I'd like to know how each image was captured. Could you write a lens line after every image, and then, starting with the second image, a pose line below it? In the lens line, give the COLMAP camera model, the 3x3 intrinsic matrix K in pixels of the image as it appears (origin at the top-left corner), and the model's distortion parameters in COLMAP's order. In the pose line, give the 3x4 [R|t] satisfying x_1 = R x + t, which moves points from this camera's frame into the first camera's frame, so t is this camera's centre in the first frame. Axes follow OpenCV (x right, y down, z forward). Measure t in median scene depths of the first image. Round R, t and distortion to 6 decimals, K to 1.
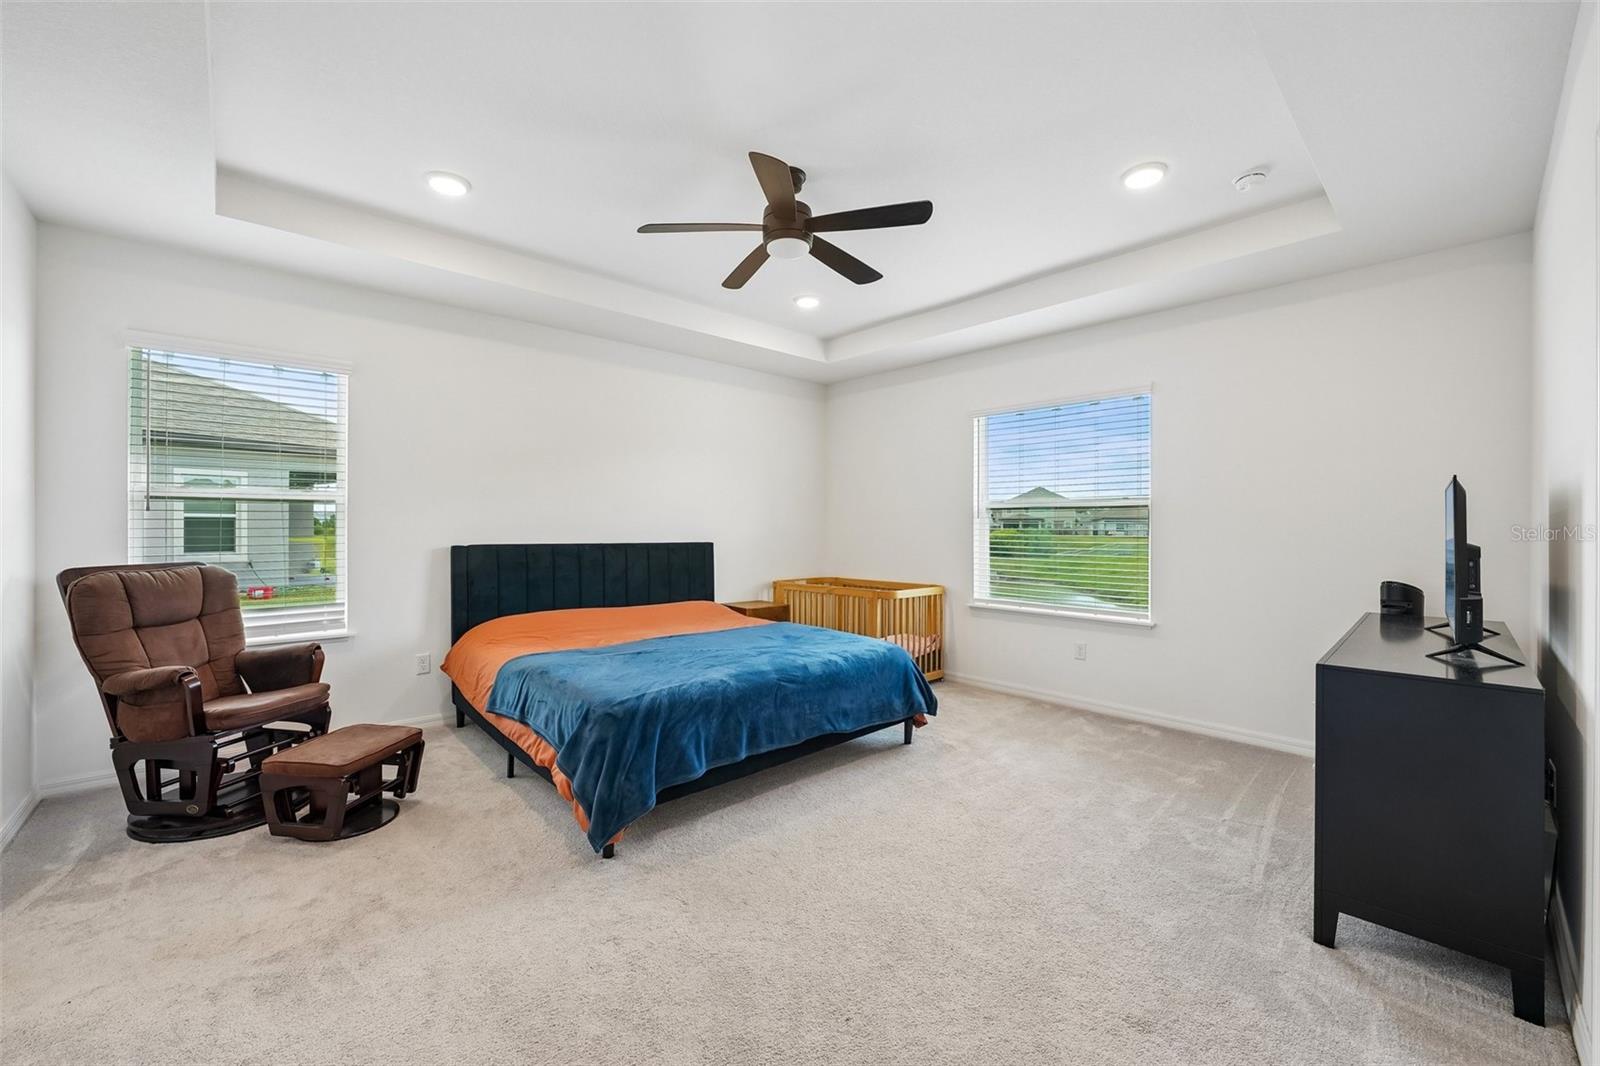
lens RADIAL K [[621.7, 0, 800.0], [0, 621.7, 533.0], [0, 0, 1]] dist [0.000272, -0.000018]
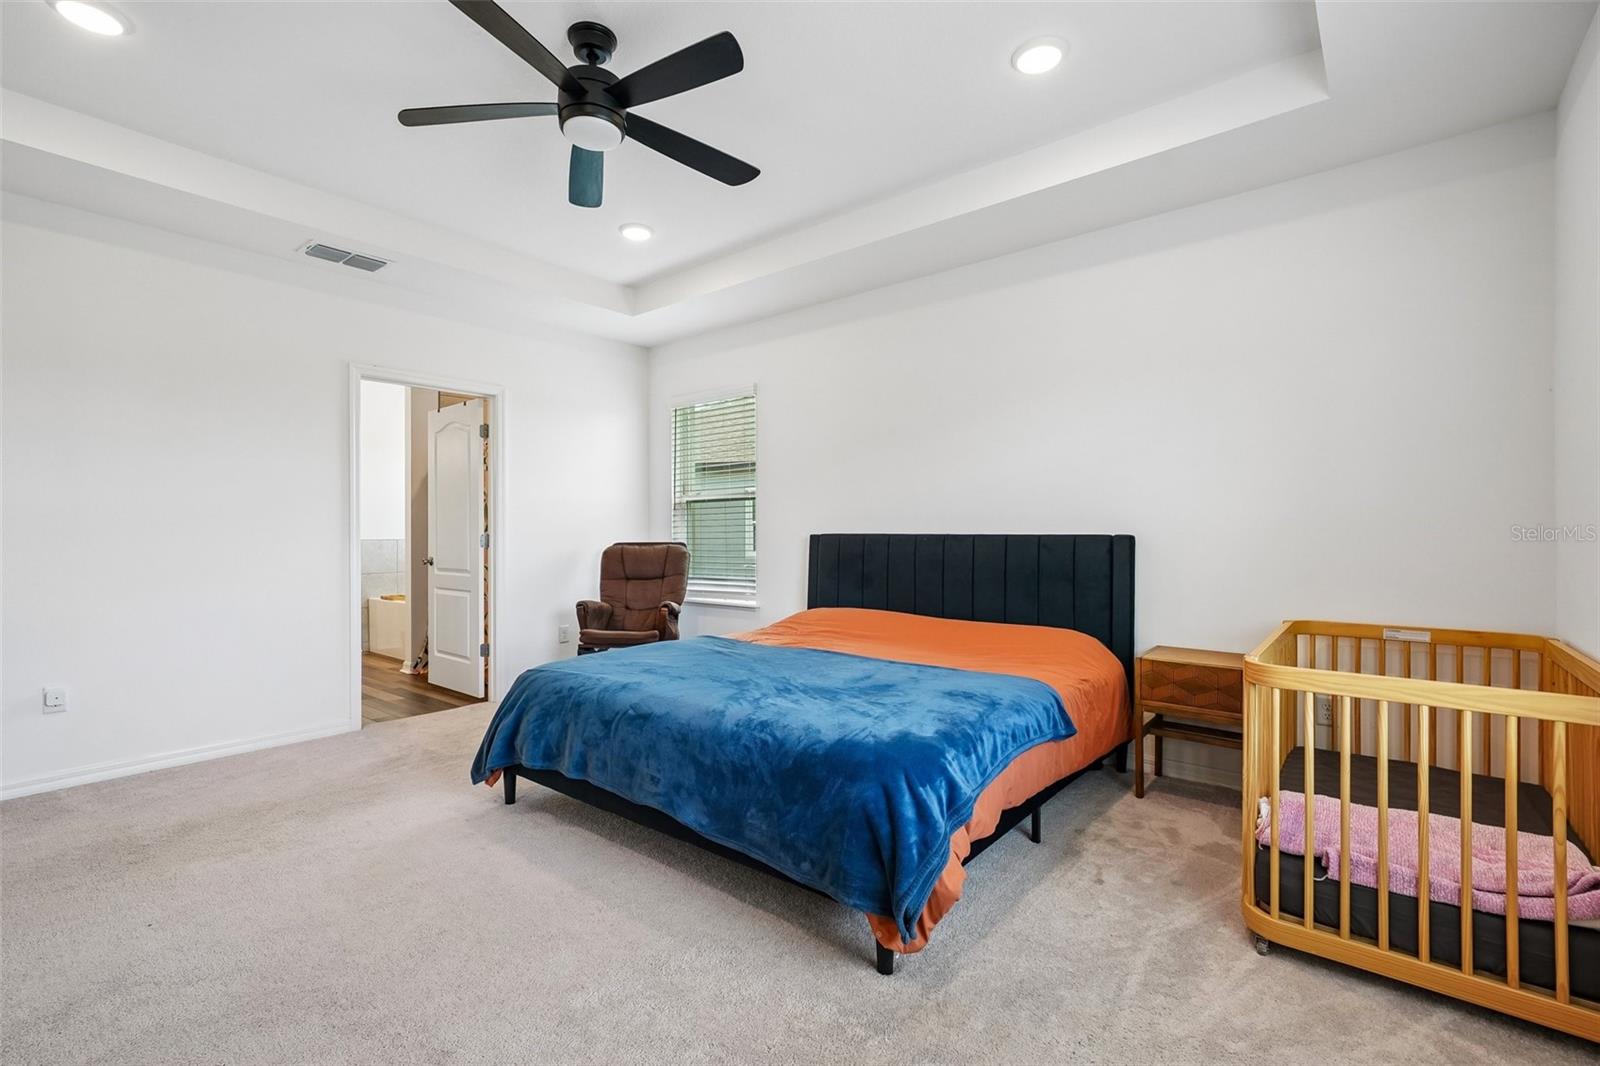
lens RADIAL K [[705.7, 0, 800.0], [0, 705.7, 533.0], [0, 0, 1]] dist [-0.002711, -0.000317]
pose [[0.125489, -0.010375, -0.992041, 0.631422], [-0.004469, 0.999929, -0.011023, 0.029114], [0.992085, 0.005816, 0.125433, 0.823719]]
